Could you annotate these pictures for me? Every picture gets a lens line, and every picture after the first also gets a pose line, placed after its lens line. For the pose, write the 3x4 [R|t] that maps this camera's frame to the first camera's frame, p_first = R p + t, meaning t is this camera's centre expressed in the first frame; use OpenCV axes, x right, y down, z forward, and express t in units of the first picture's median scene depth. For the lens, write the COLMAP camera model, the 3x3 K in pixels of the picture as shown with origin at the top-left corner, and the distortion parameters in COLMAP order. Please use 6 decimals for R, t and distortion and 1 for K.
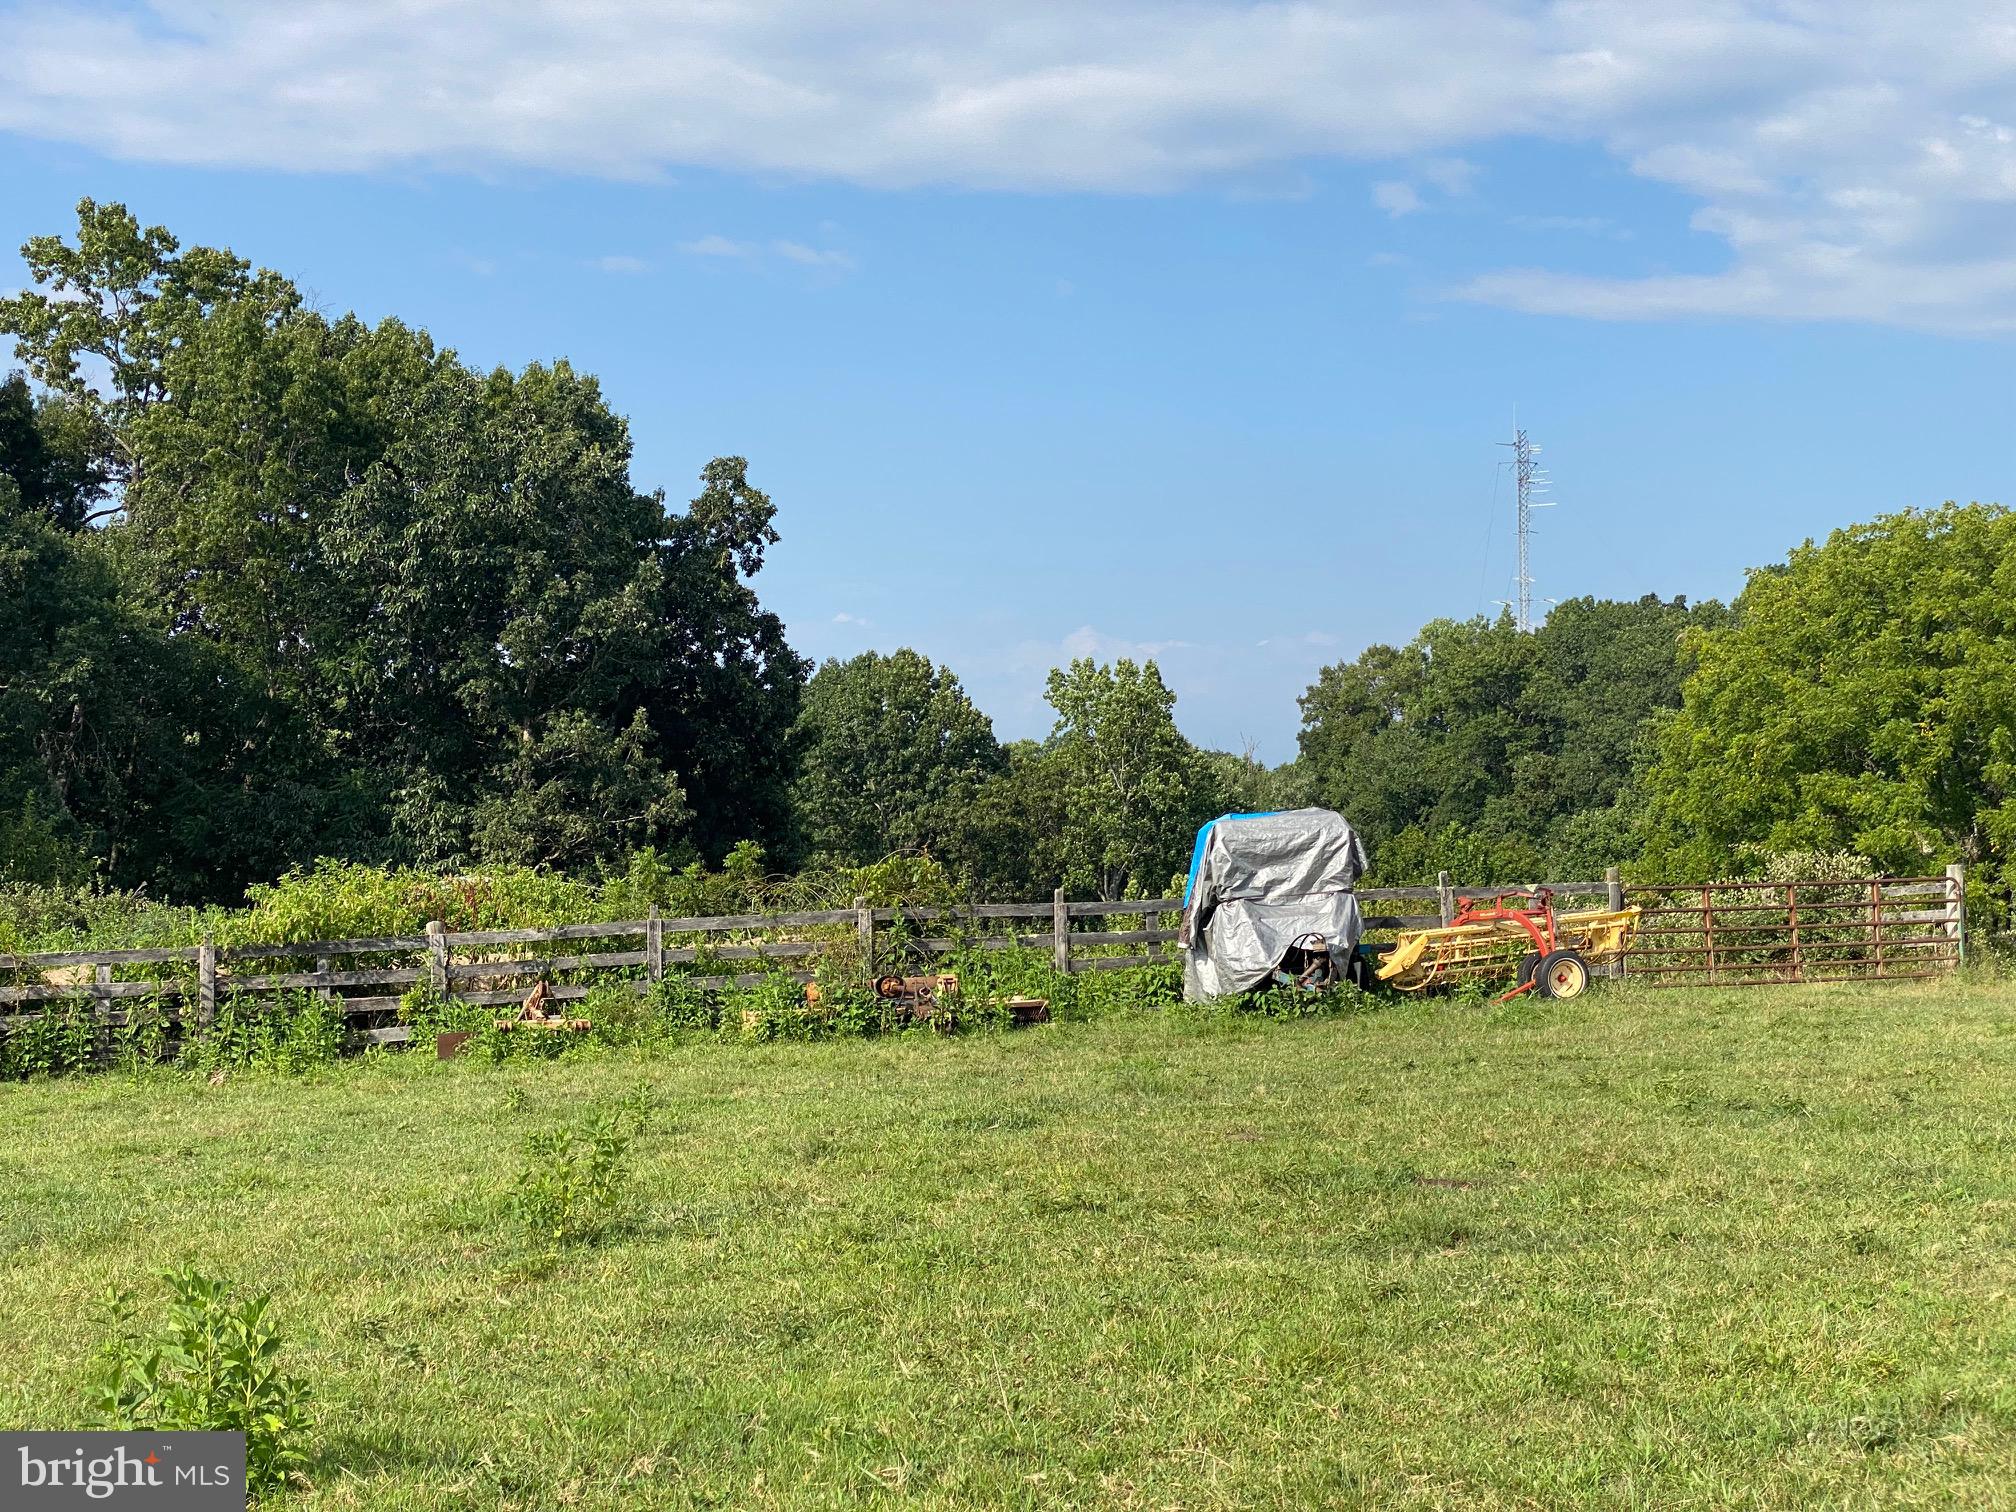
lens RADIAL K [[2755.4, 0, 991.2], [0, 2755.4, 699.8], [0, 0, 1]] dist [0.083095, -0.242235]
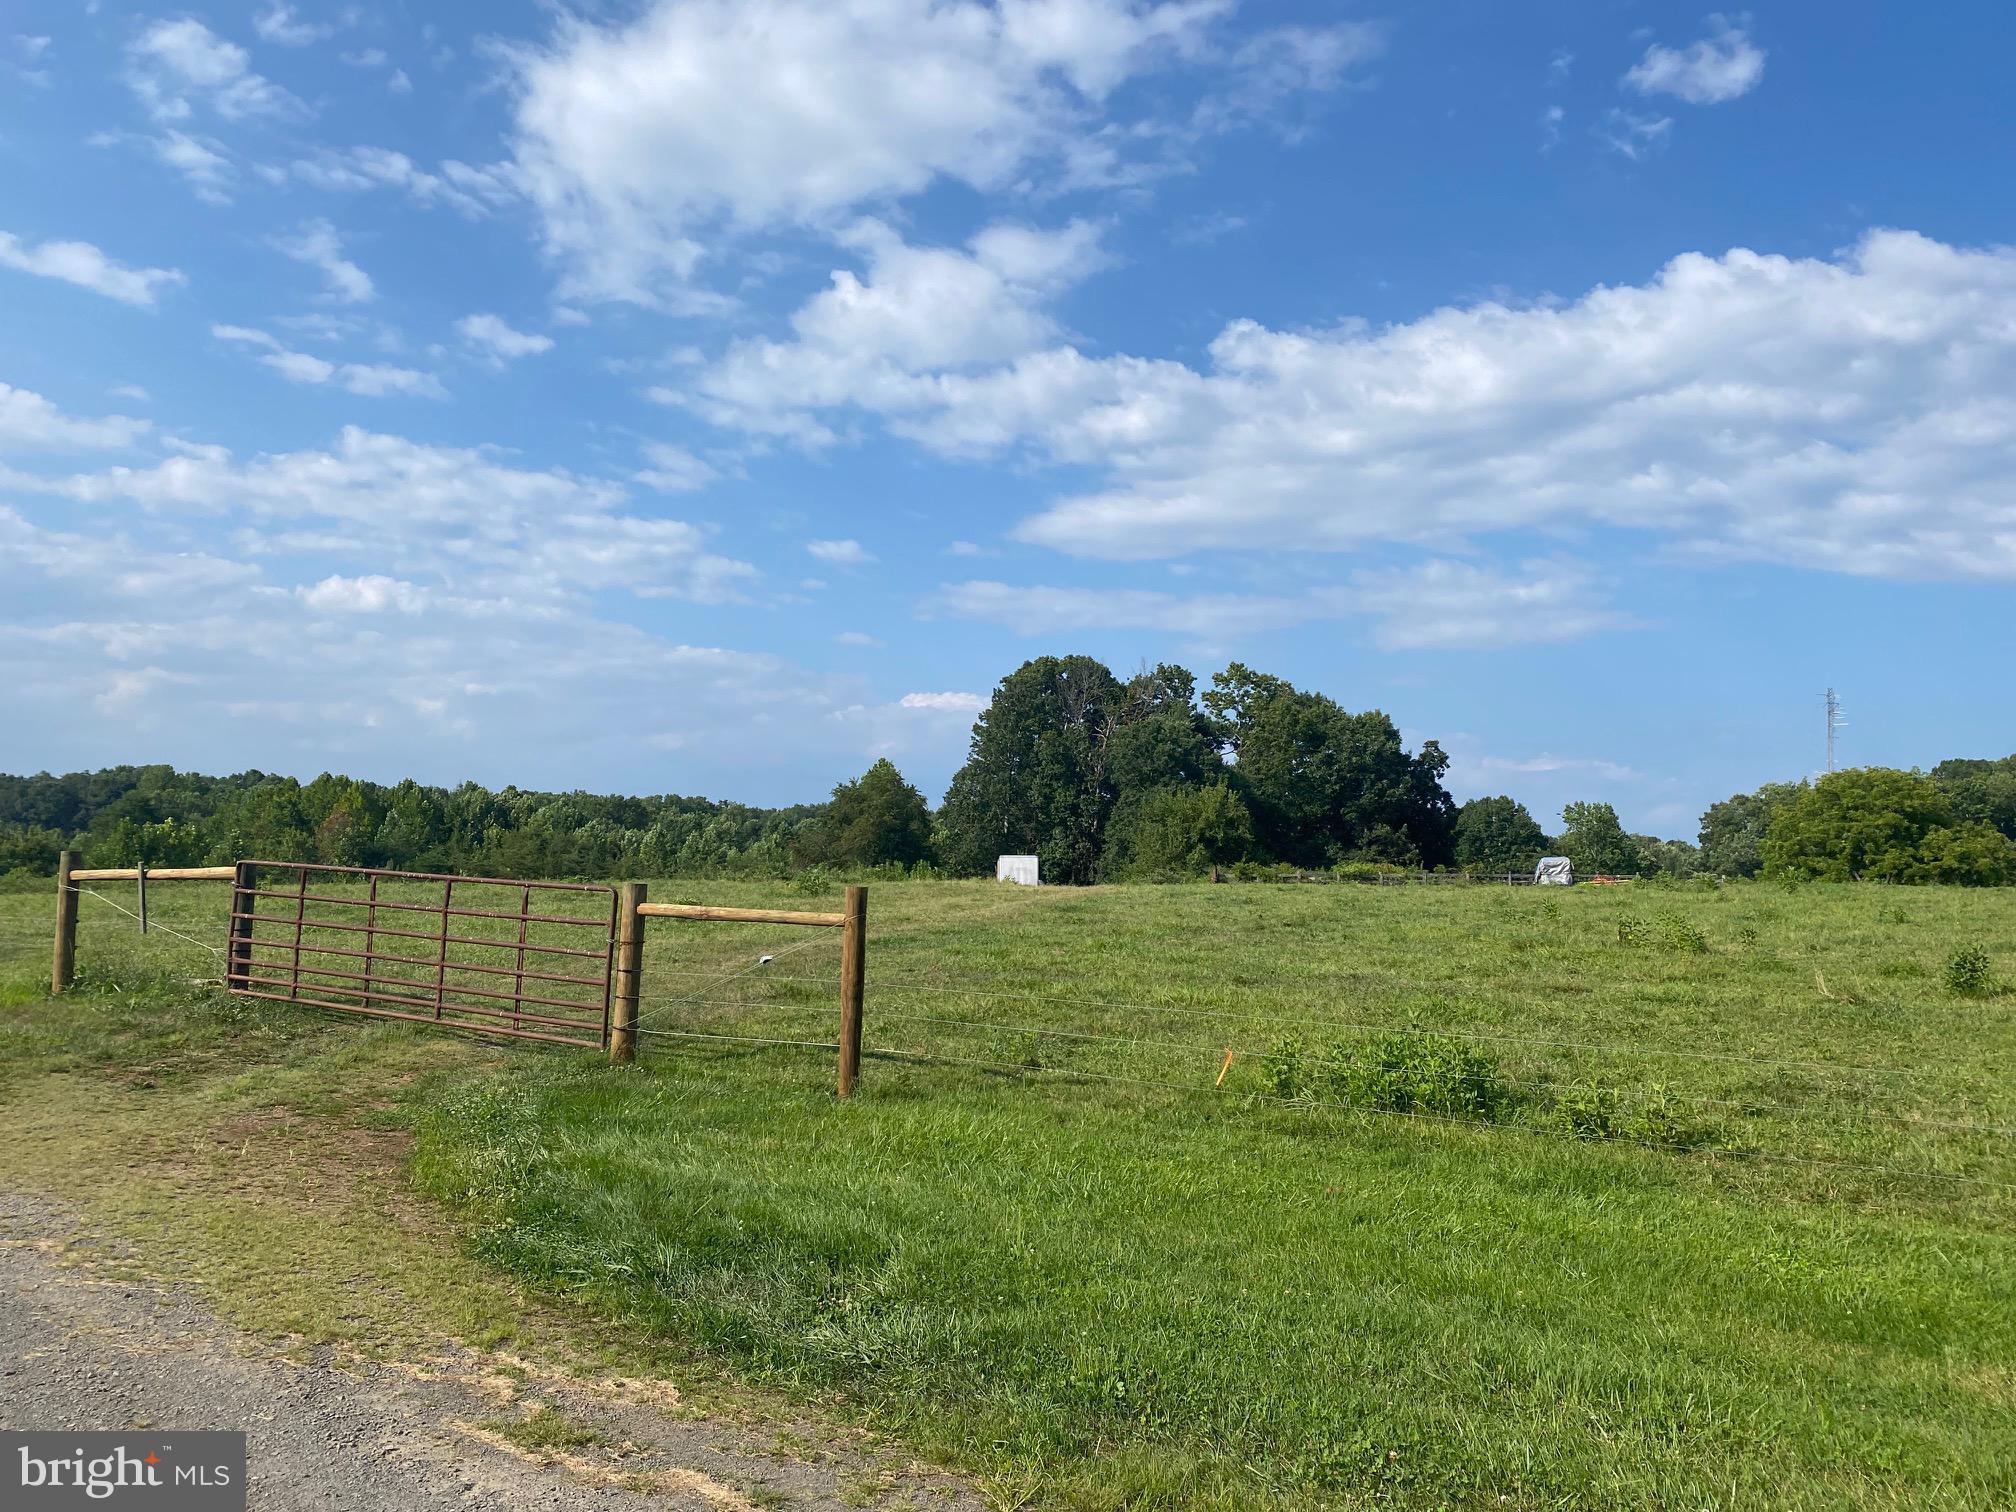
lens RADIAL K [[1510.8, 0, 1018.6], [0, 1510.8, 742.7], [0, 0, 1]] dist [0.071622, -0.096228]
pose [[0.940548, 0.007492, -0.339578, 0.043414], [-0.020445, 0.999193, -0.034581, -0.018155], [0.339045, 0.039468, 0.939942, -0.722334]]
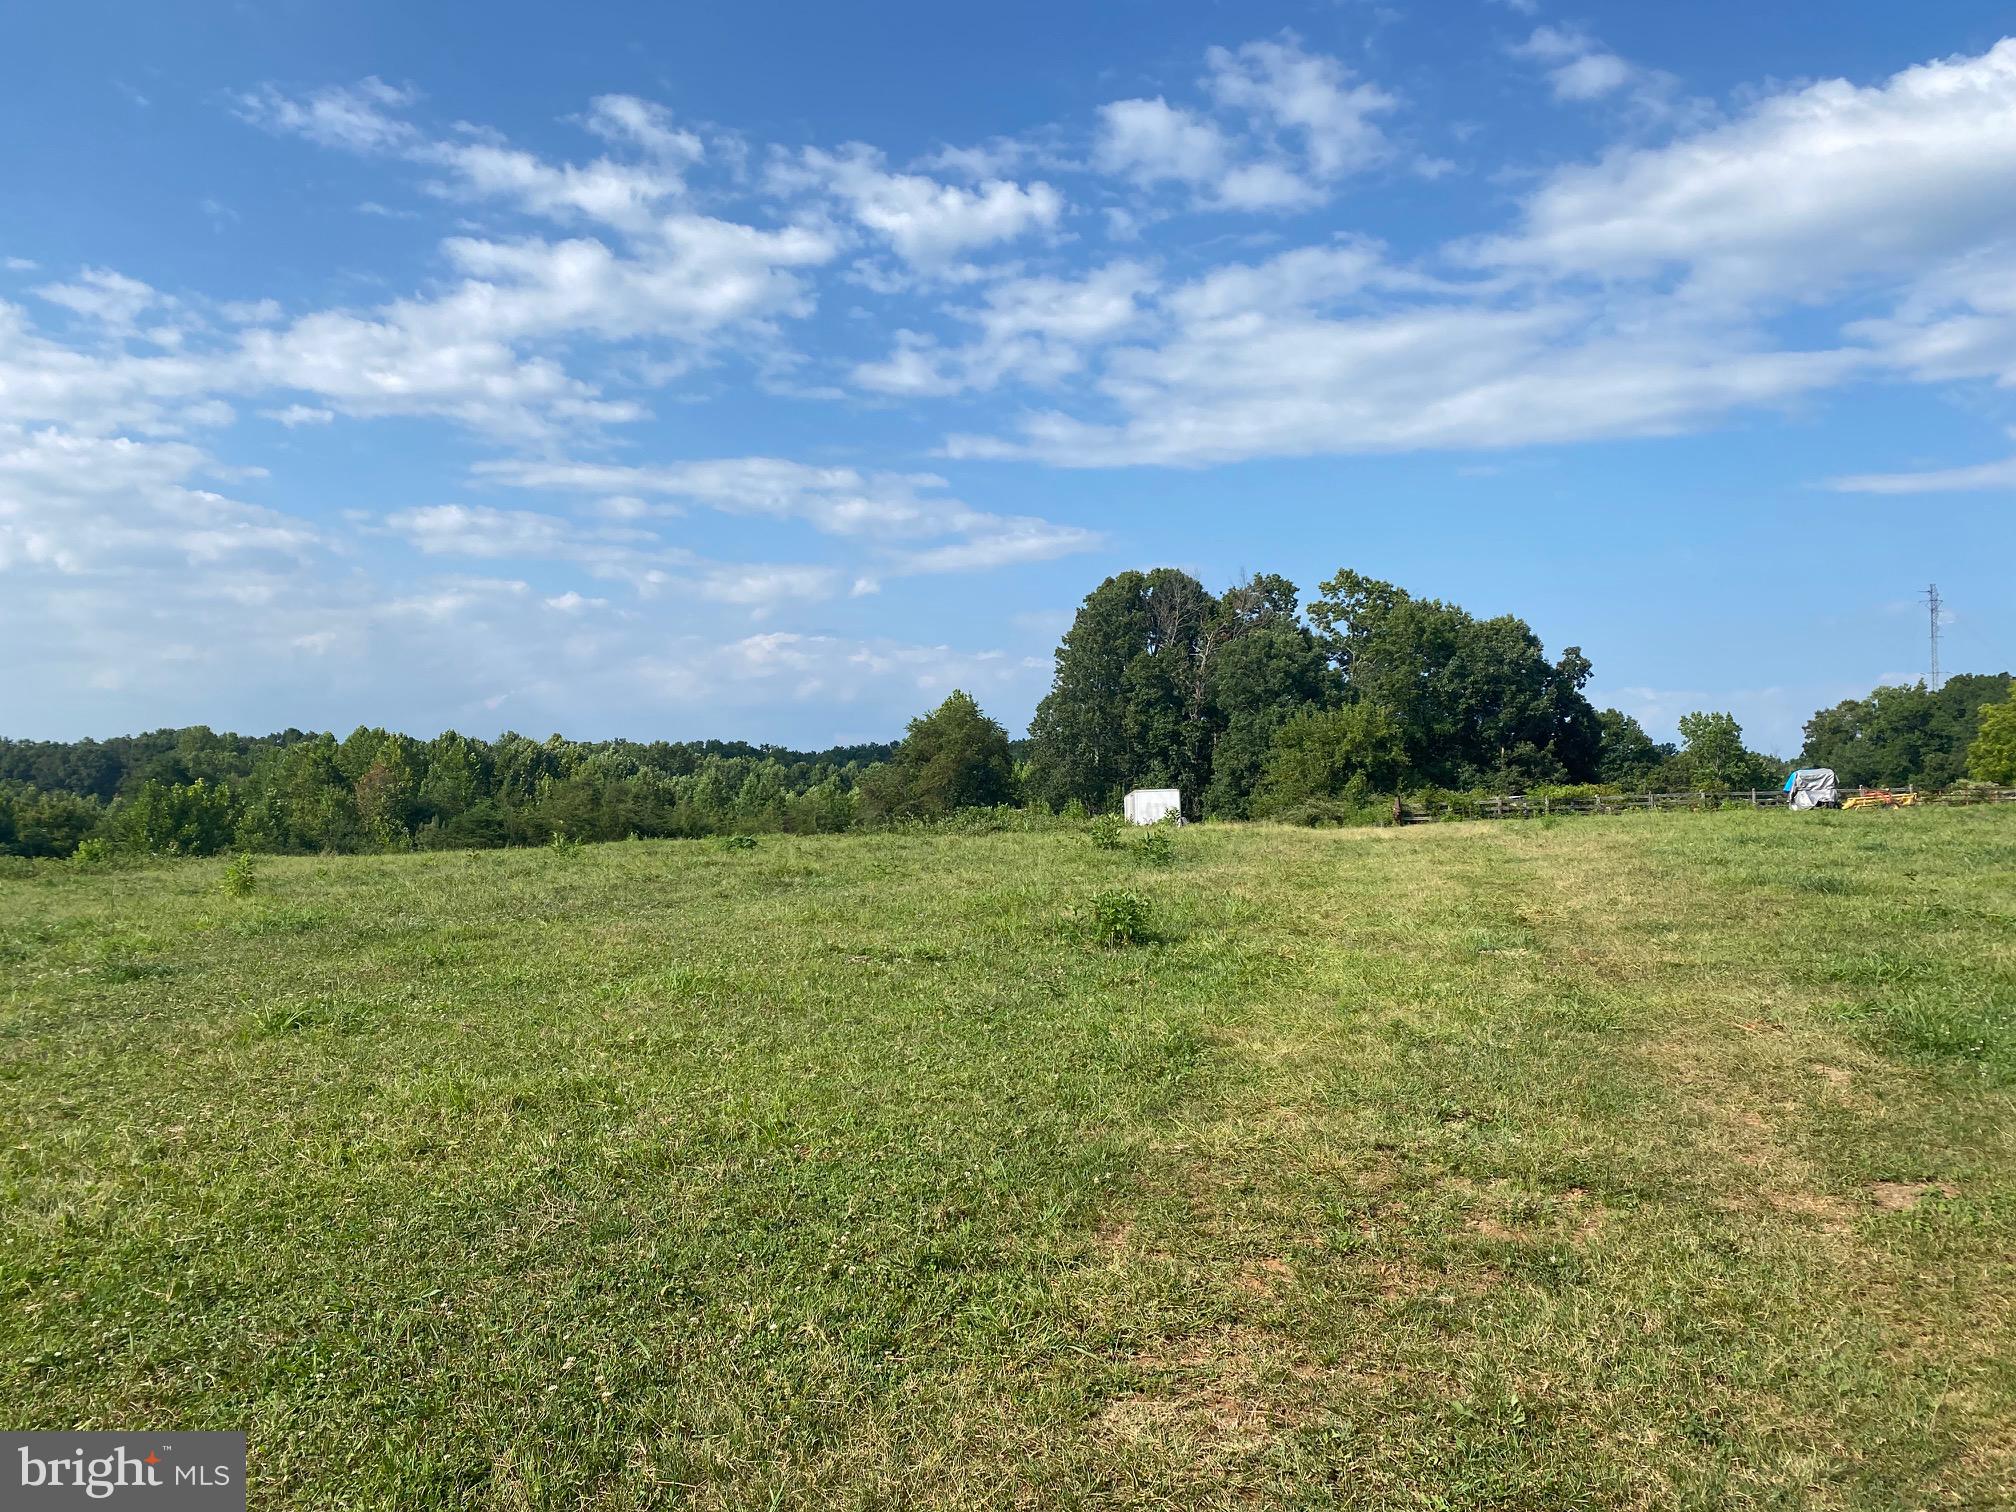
lens RADIAL K [[1504.4, 0, 999.8], [0, 1504.4, 769.1], [0, 0, 1]] dist [0.023290, -0.034848]
pose [[0.930993, -0.003346, -0.365021, -0.079214], [0.013240, 0.999610, 0.024604, -0.011307], [0.364796, -0.027739, 0.930674, -0.592915]]
